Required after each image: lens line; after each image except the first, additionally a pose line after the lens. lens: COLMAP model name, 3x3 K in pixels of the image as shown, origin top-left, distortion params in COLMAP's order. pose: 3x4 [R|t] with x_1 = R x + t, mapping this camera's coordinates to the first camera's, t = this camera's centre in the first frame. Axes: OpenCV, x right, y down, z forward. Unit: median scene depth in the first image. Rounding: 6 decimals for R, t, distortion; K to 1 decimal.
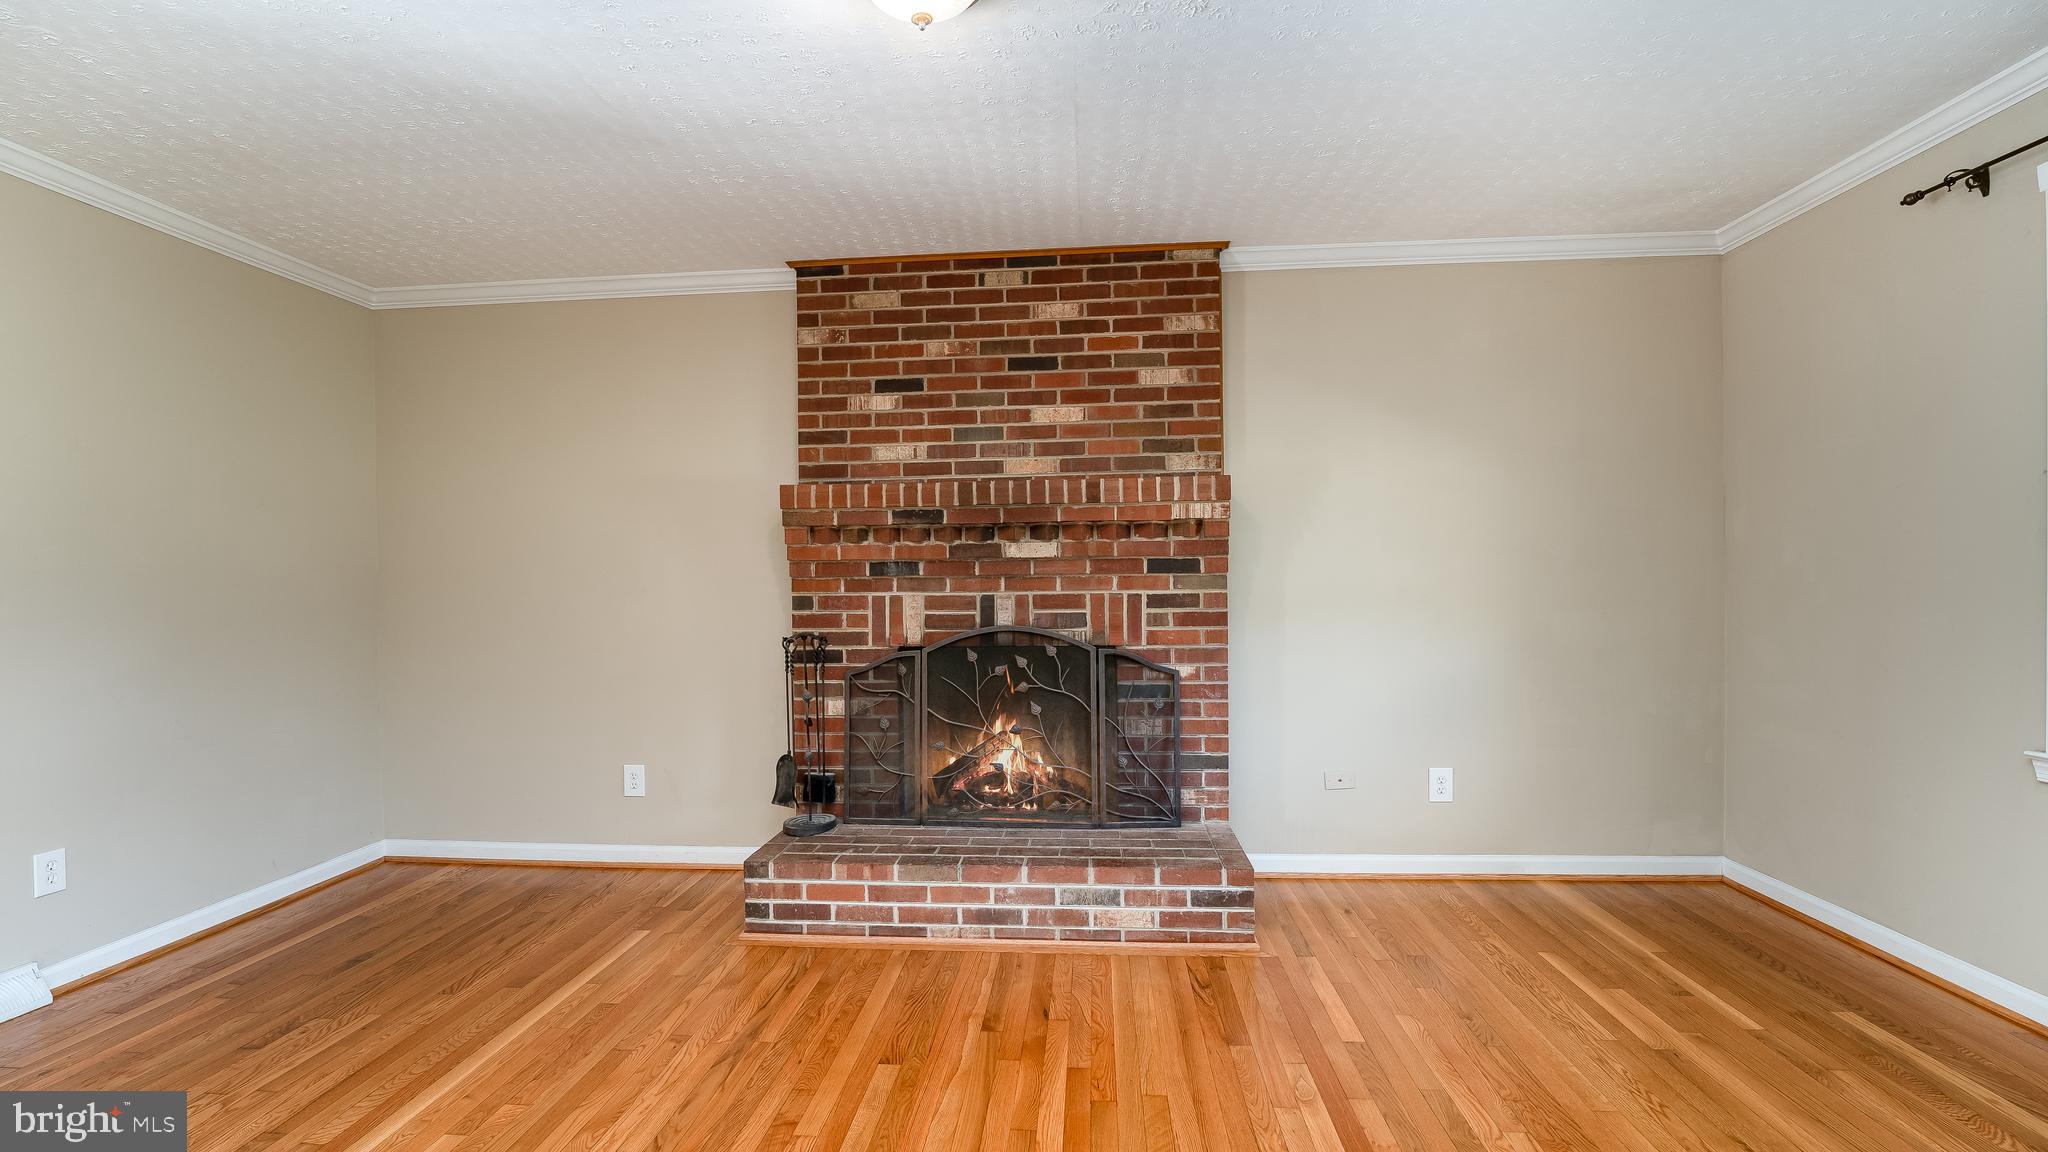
lens RADIAL K [[903.3, 0, 1016.2], [0, 903.3, 591.8], [0, 0, 1]] dist [-0.015428, 0.001219]
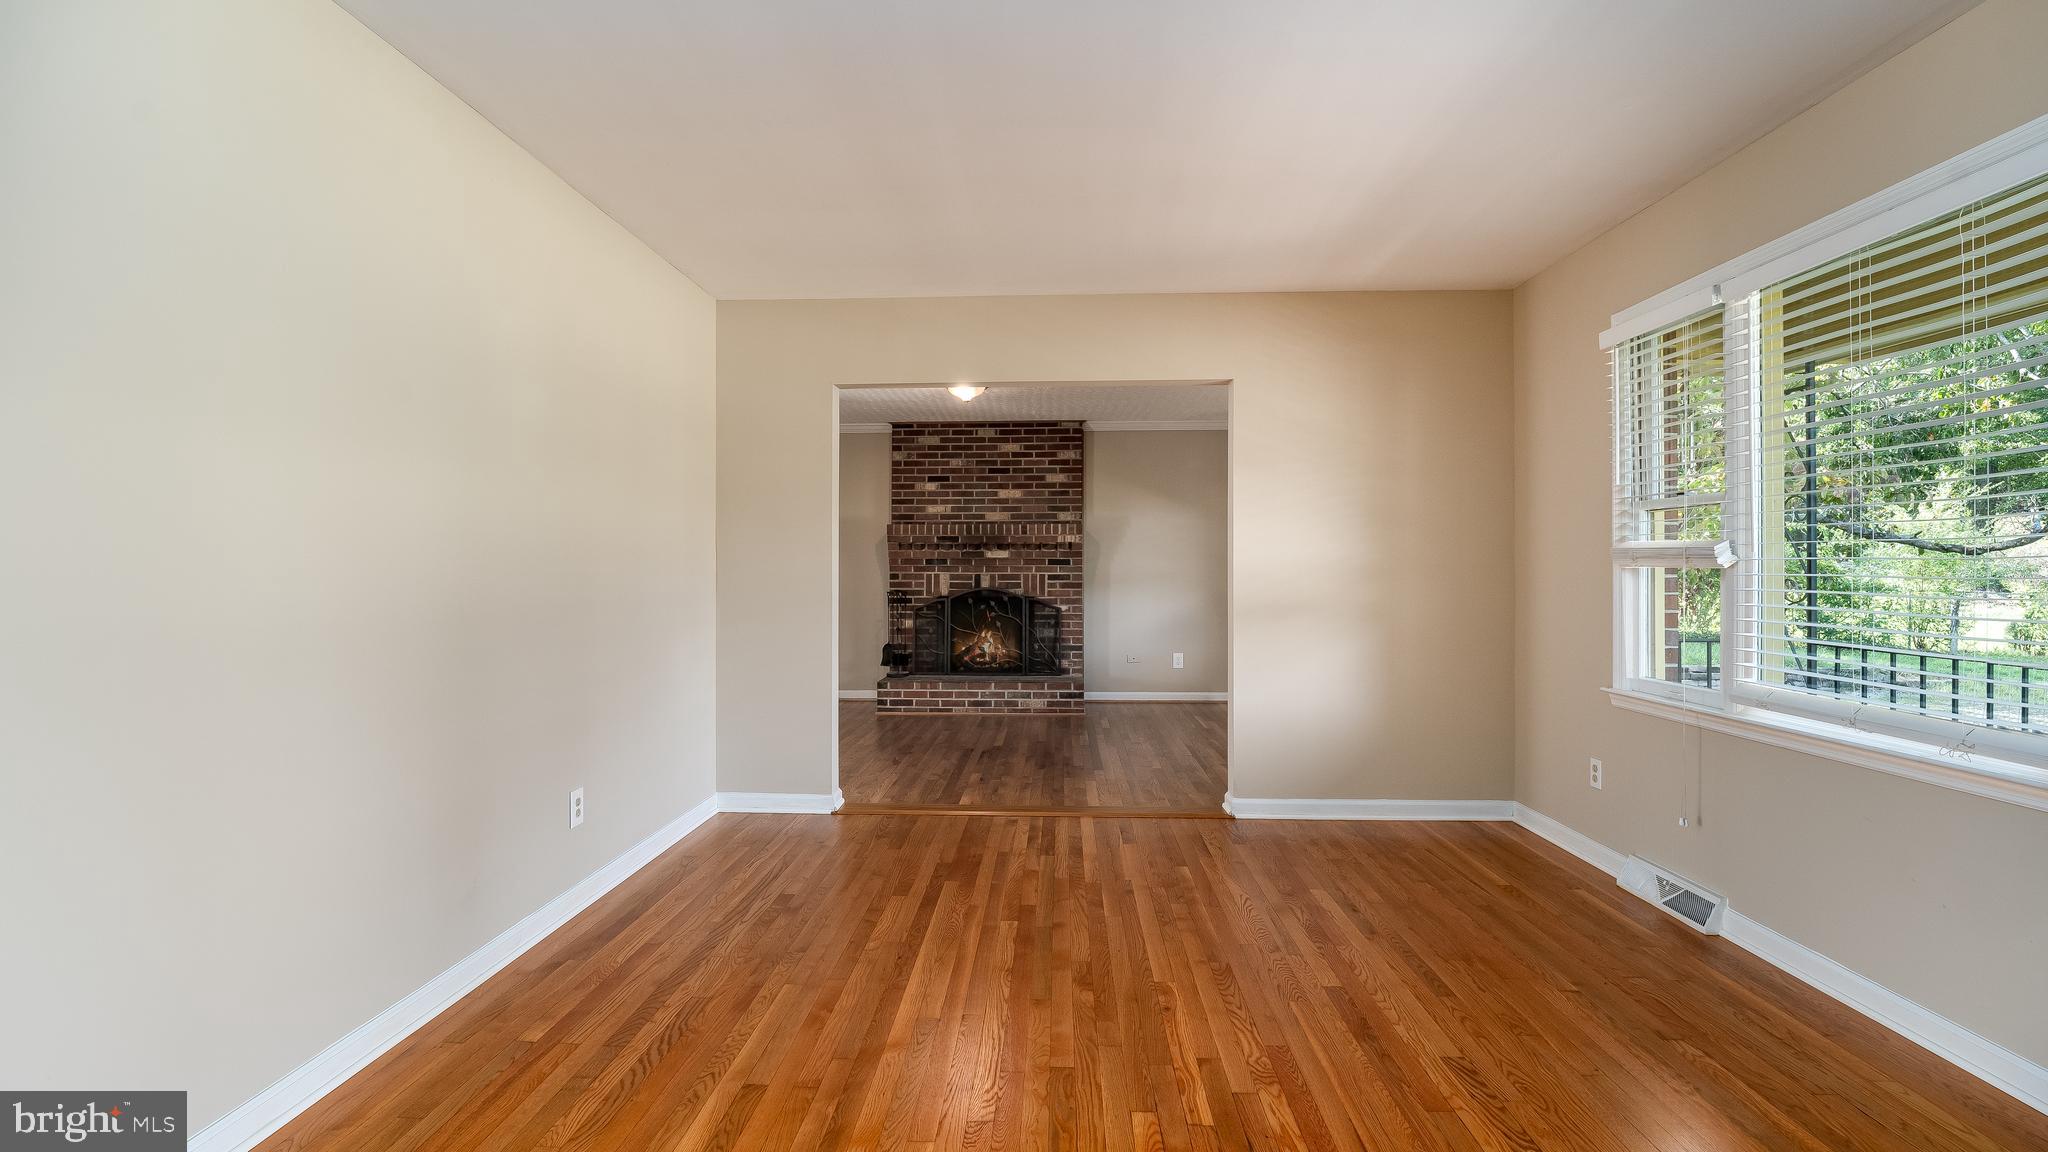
lens RADIAL K [[903.3, 0, 1031.2], [0, 903.3, 564.6], [0, 0, 1]] dist [-0.015428, 0.001219]
pose [[0.998585, 0.012137, 0.051767, -0.015384], [-0.011205, 0.999770, -0.018263, 0.019864], [-0.051977, 0.017657, 0.998492, -1.269152]]
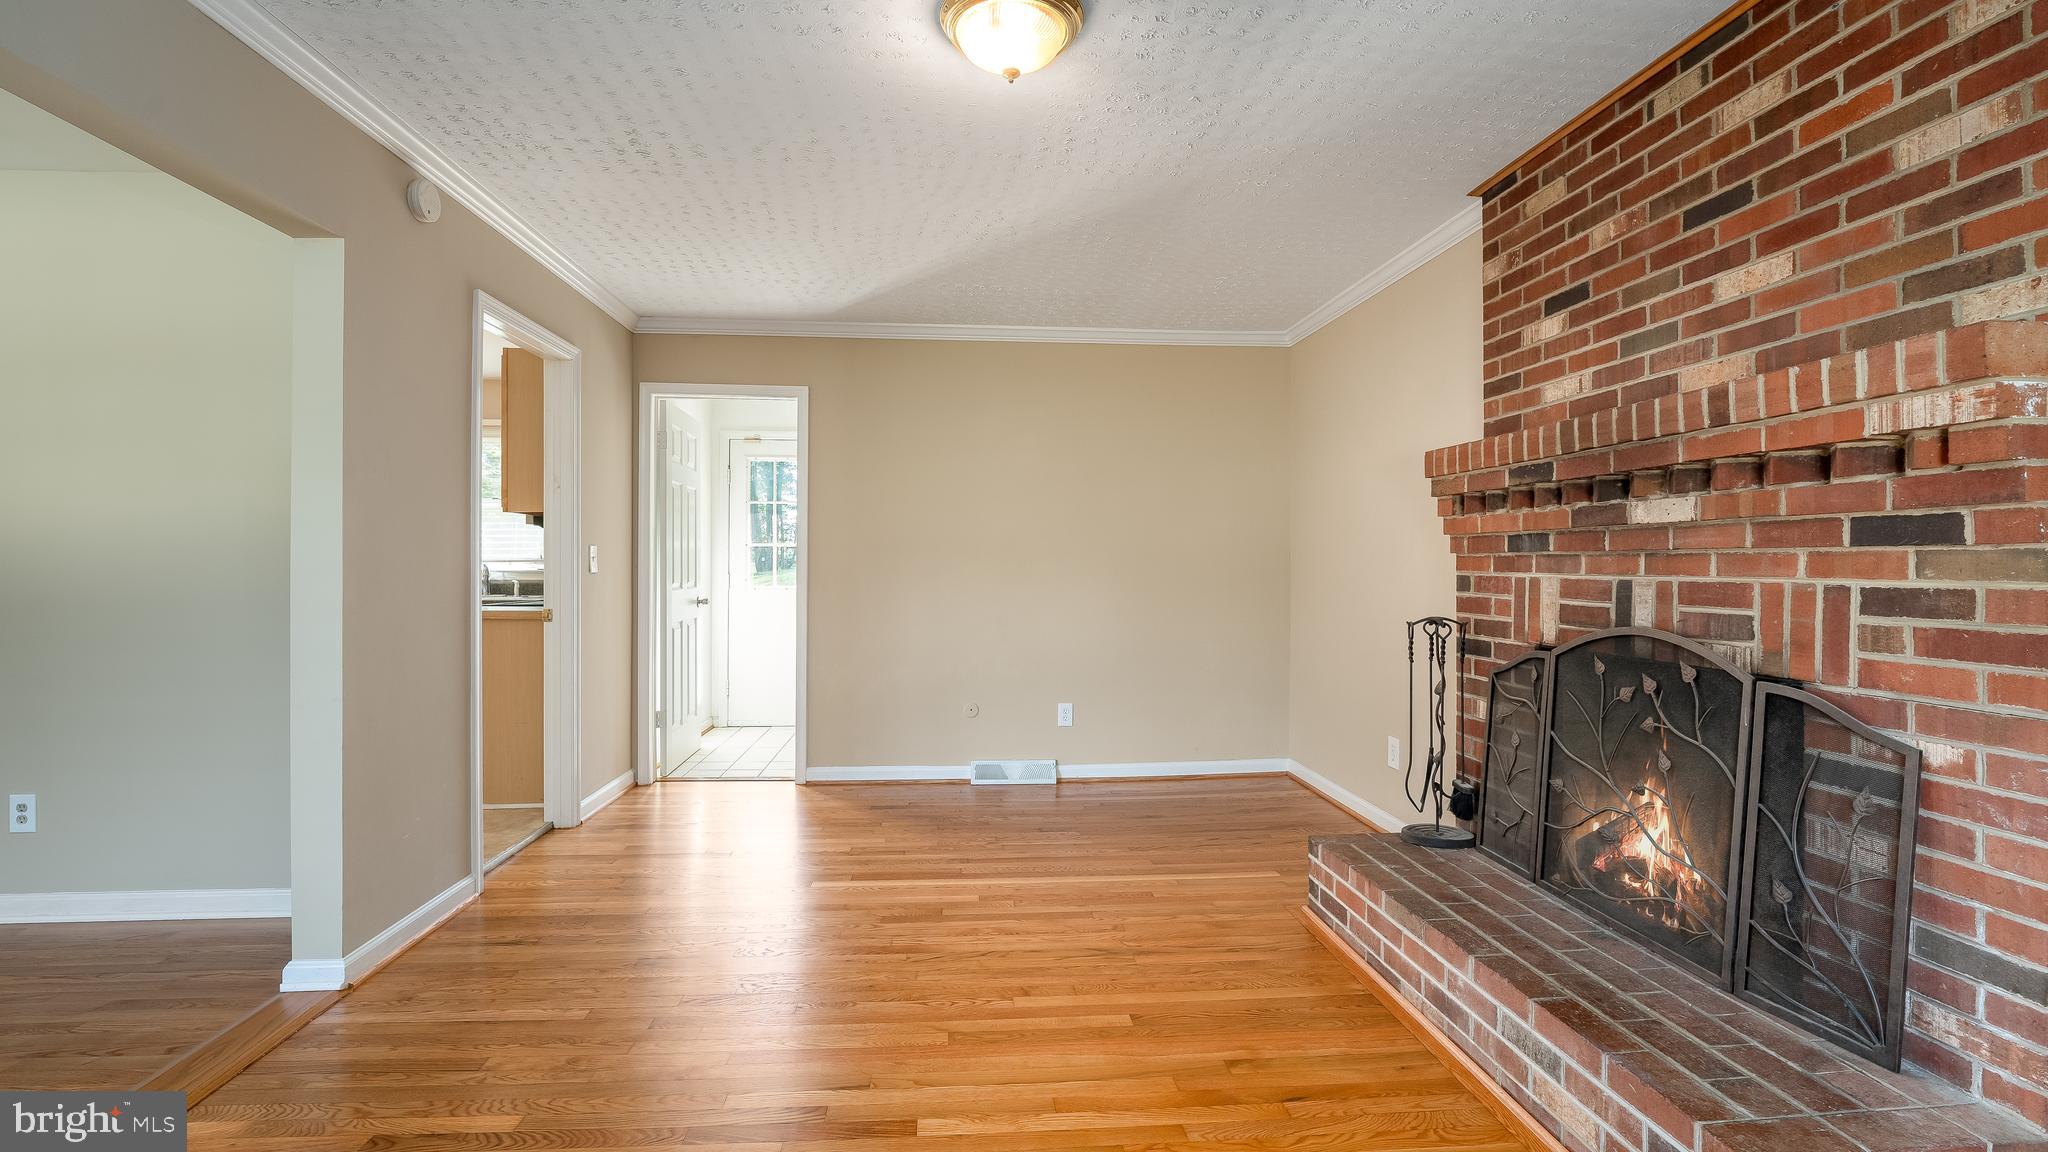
lens RADIAL K [[903.3, 0, 1005.0], [0, 903.3, 552.9], [0, 0, 1]] dist [-0.015428, 0.001219]
pose [[0.151714, -0.000879, -0.988424, 0.562755], [-0.012377, 0.999920, -0.002789, -0.009314], [0.988347, 0.012657, 0.151690, 0.442854]]
